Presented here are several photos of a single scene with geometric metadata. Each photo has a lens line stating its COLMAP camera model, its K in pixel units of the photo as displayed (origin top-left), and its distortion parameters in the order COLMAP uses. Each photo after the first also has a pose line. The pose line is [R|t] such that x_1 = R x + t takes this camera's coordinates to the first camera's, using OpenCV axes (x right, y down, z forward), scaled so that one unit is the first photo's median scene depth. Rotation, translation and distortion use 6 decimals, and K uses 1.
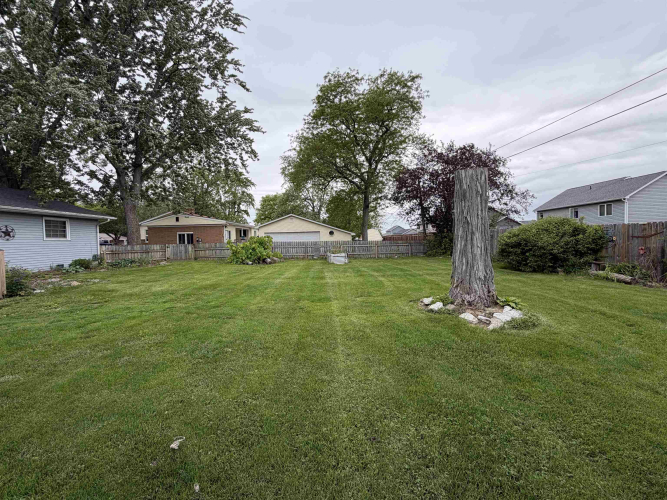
lens RADIAL K [[289.8, 0, 333.5], [0, 289.8, 250.0], [0, 0, 1]] dist [0.000436, -0.000096]
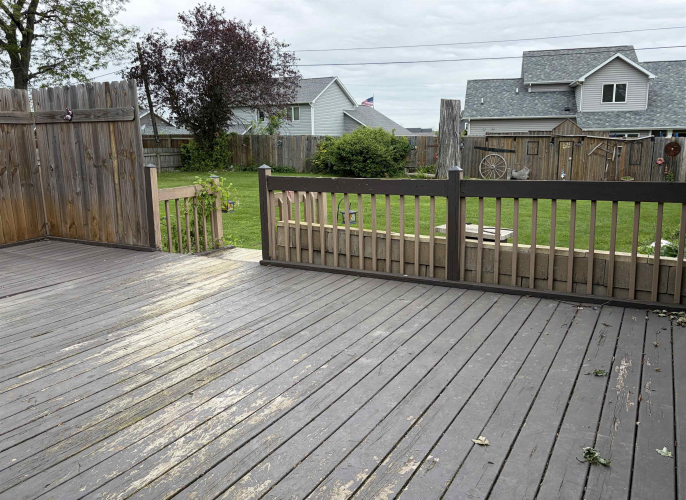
lens RADIAL K [[542.3, 0, 360.7], [0, 542.3, 235.6], [0, 0, 1]] dist [0.018280, -0.000070]
pose [[0.498835, -0.135178, 0.856091, -0.585403], [0.029122, 0.989818, 0.139325, 0.002885], [-0.866208, -0.044569, 0.497692, -0.000237]]
